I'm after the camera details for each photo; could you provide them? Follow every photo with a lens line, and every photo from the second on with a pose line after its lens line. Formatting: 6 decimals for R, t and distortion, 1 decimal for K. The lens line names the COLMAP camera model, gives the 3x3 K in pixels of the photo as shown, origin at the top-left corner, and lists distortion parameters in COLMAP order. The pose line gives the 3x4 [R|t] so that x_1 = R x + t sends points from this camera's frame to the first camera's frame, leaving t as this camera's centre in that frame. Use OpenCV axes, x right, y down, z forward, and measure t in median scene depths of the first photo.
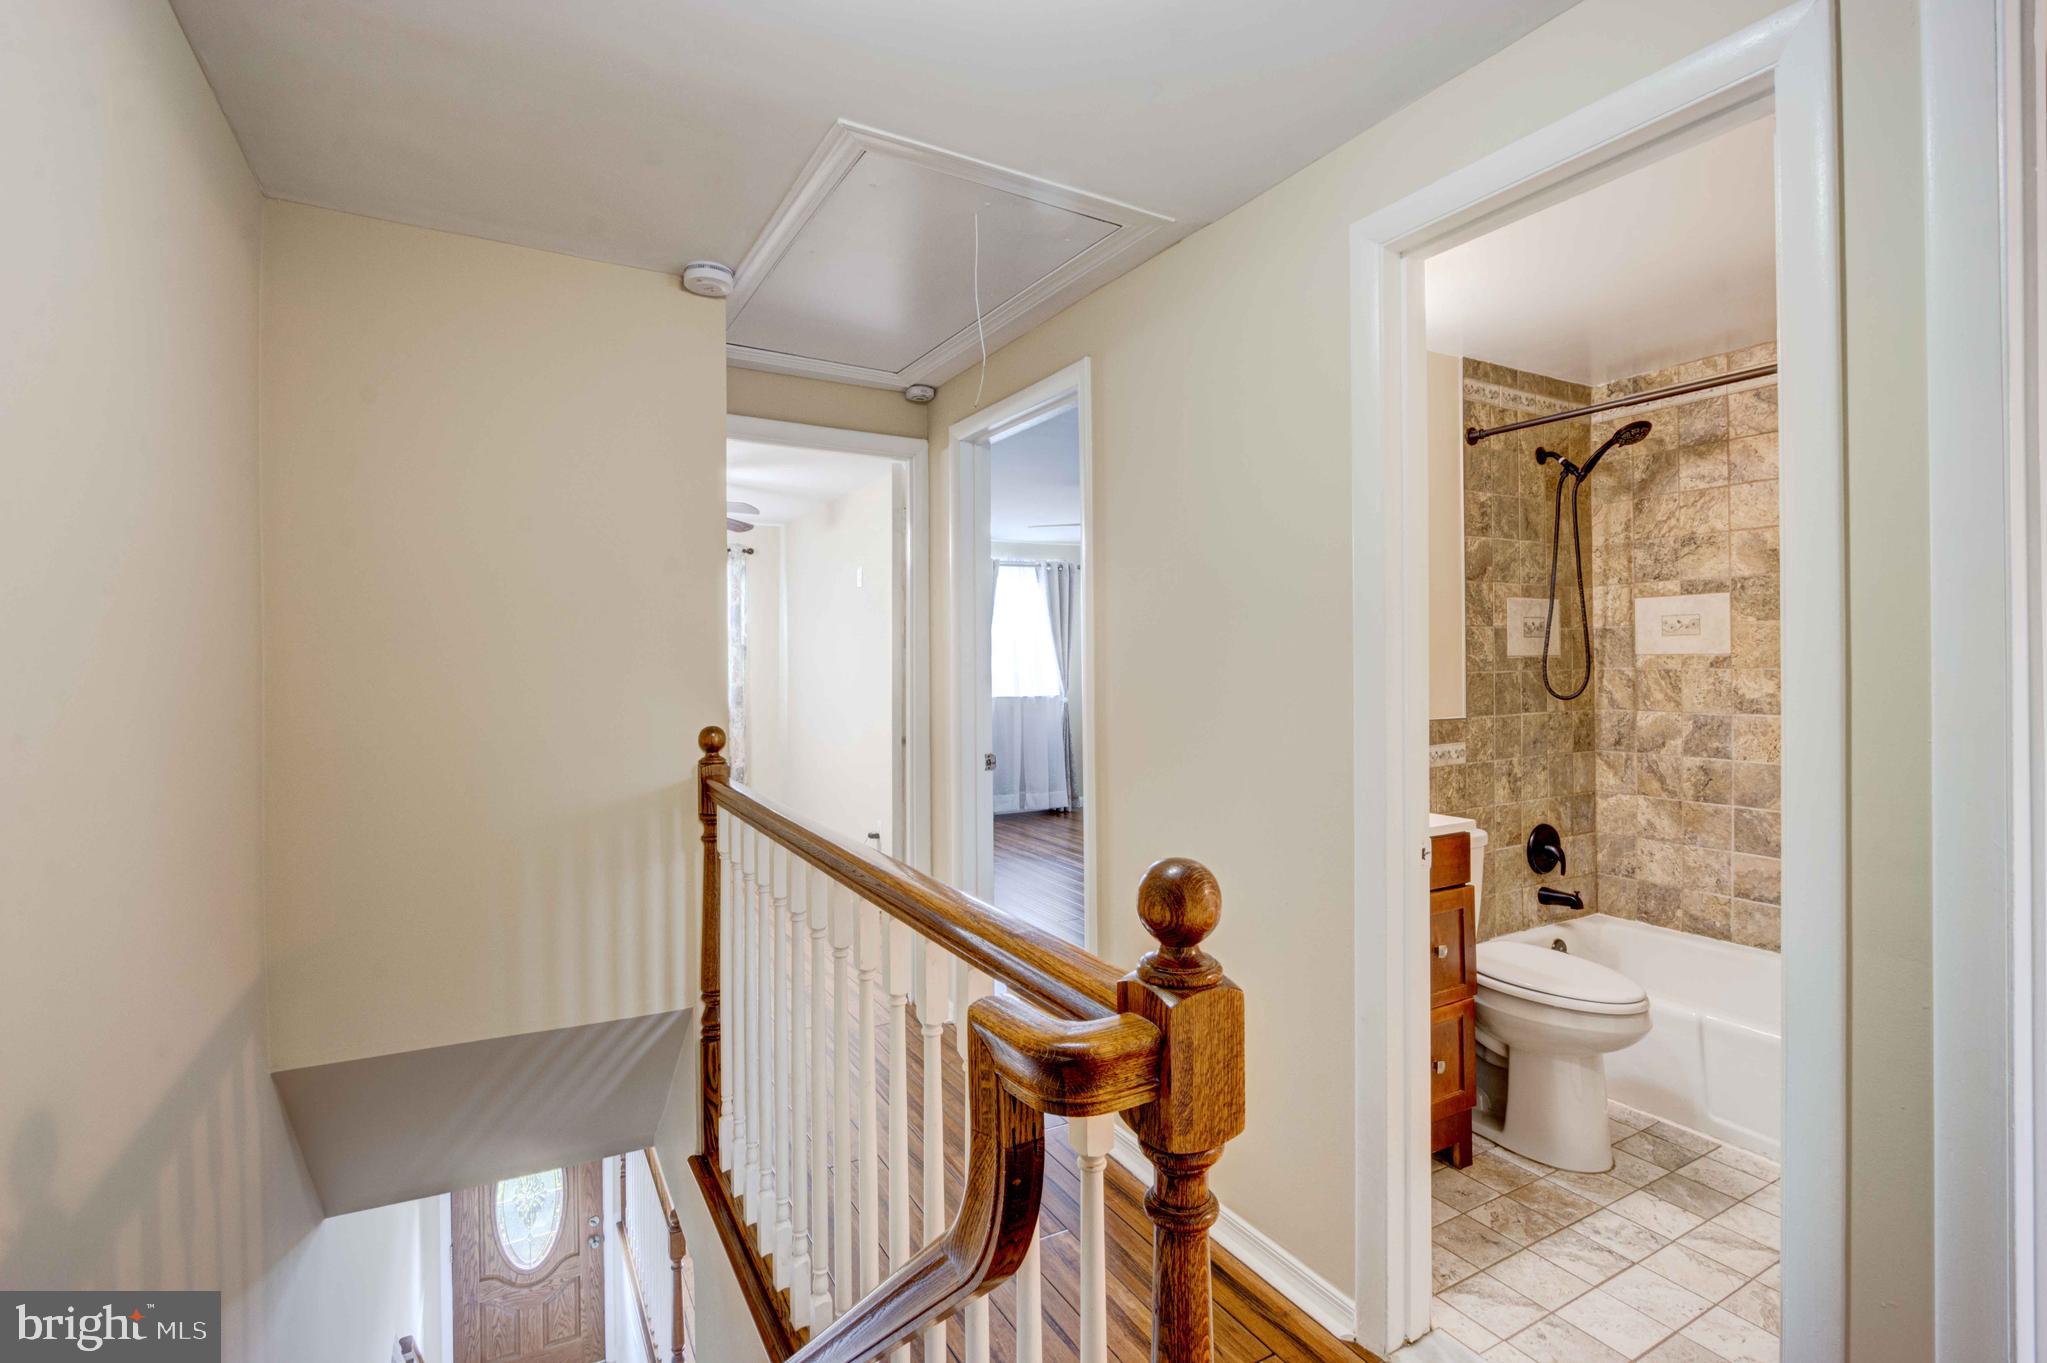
lens RADIAL K [[957.9, 0, 1030.7], [0, 957.9, 668.4], [0, 0, 1]] dist [-0.001178, 0.000062]
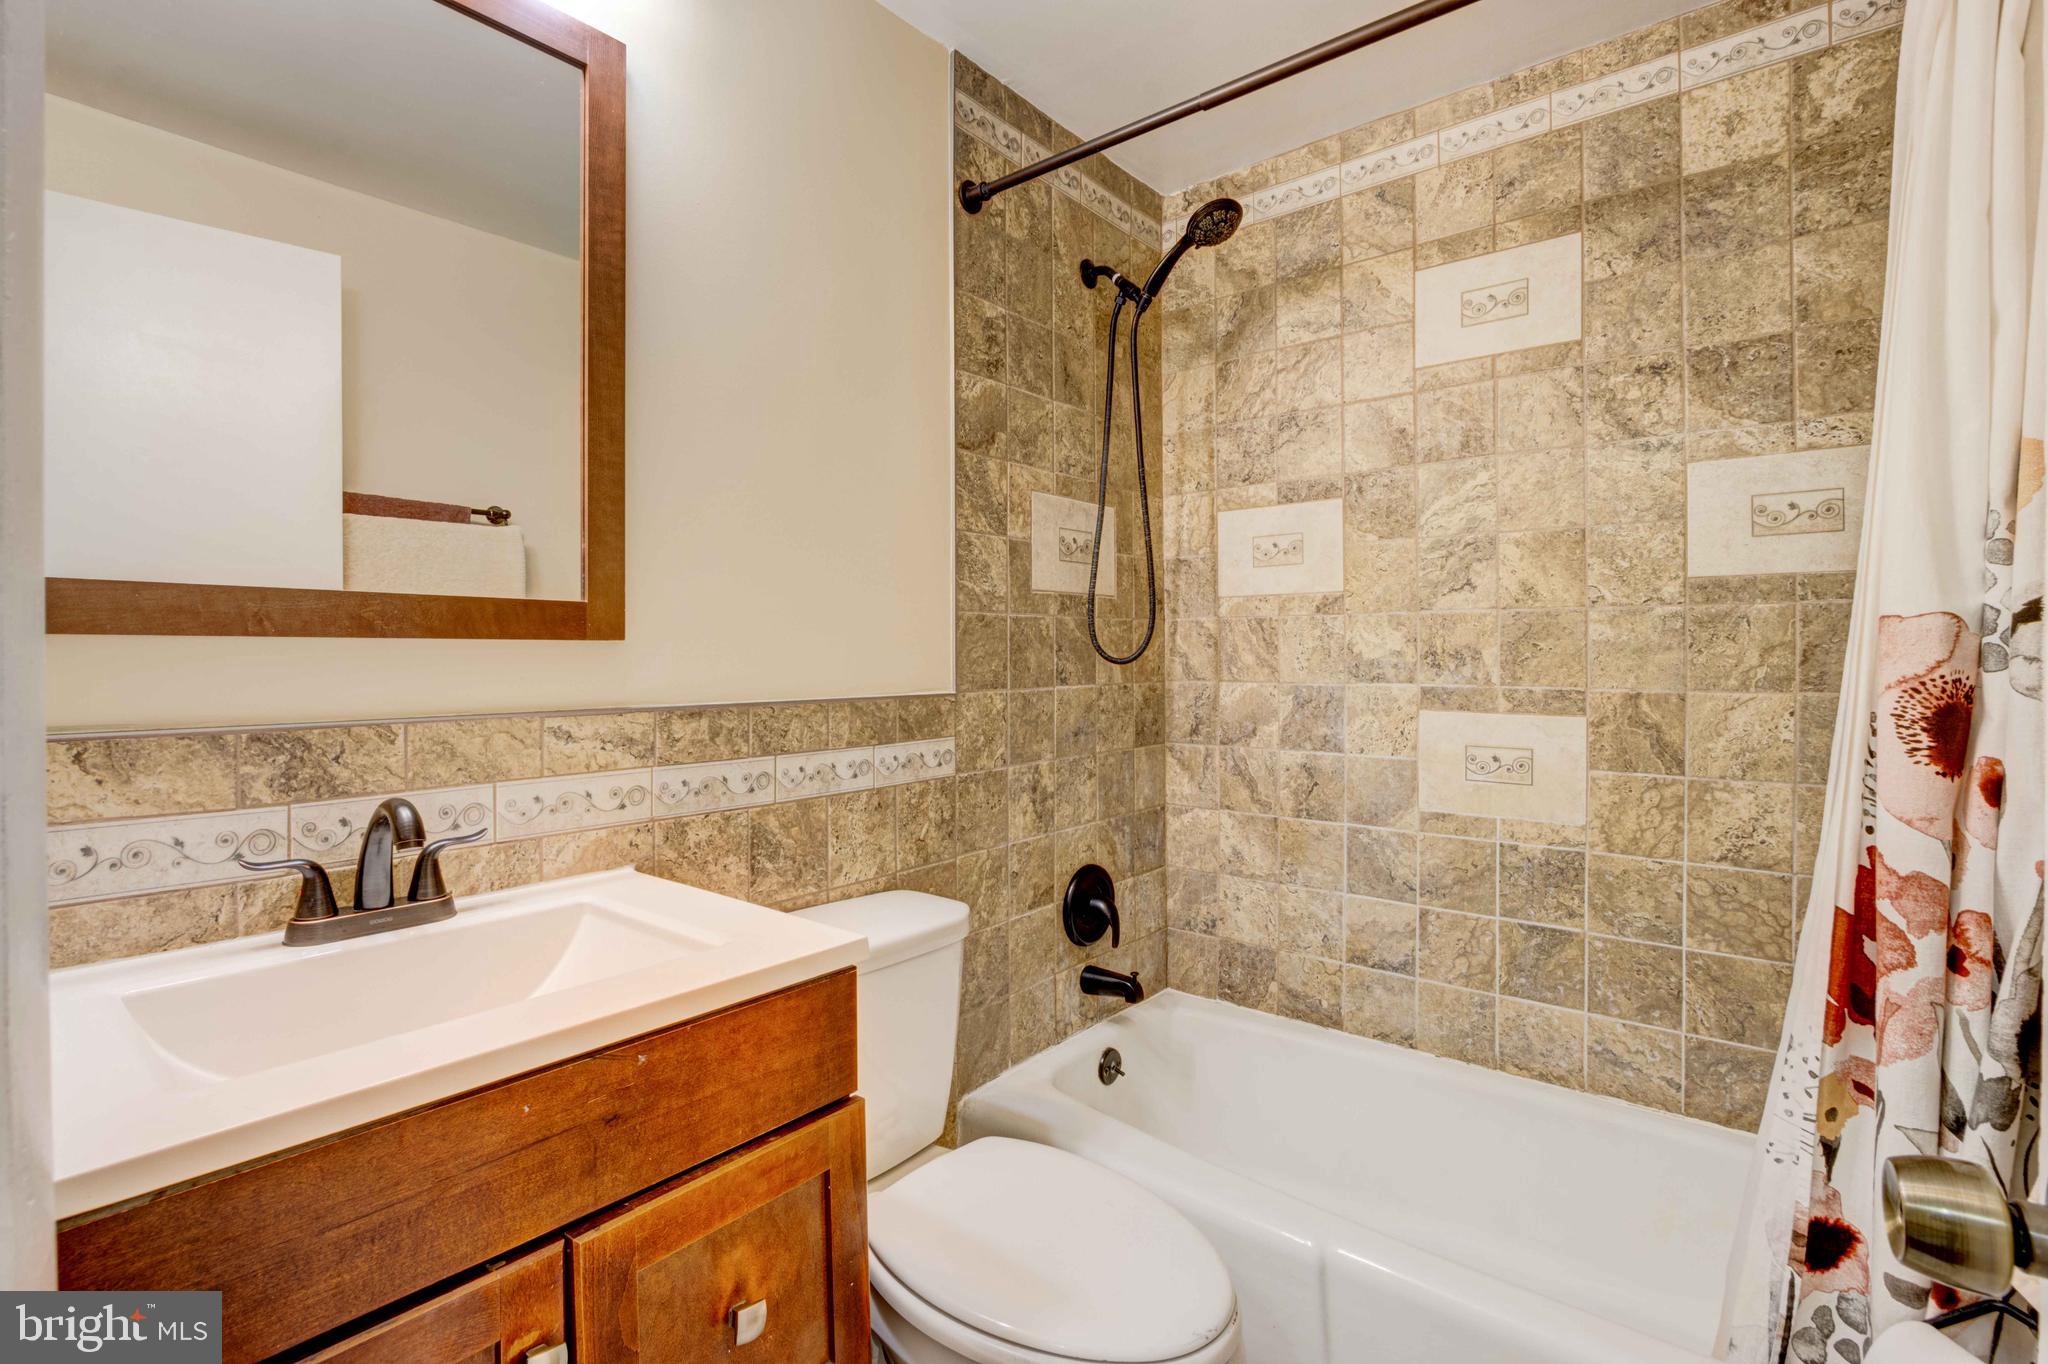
lens RADIAL K [[958.3, 0, 1023.2], [0, 958.3, 678.9], [0, 0, 1]] dist [-0.001178, 0.000062]
pose [[0.935202, -0.004467, 0.354087, 0.282881], [-0.000993, 0.999883, 0.015238, 0.033324], [-0.354114, -0.014602, 0.935088, 0.446357]]
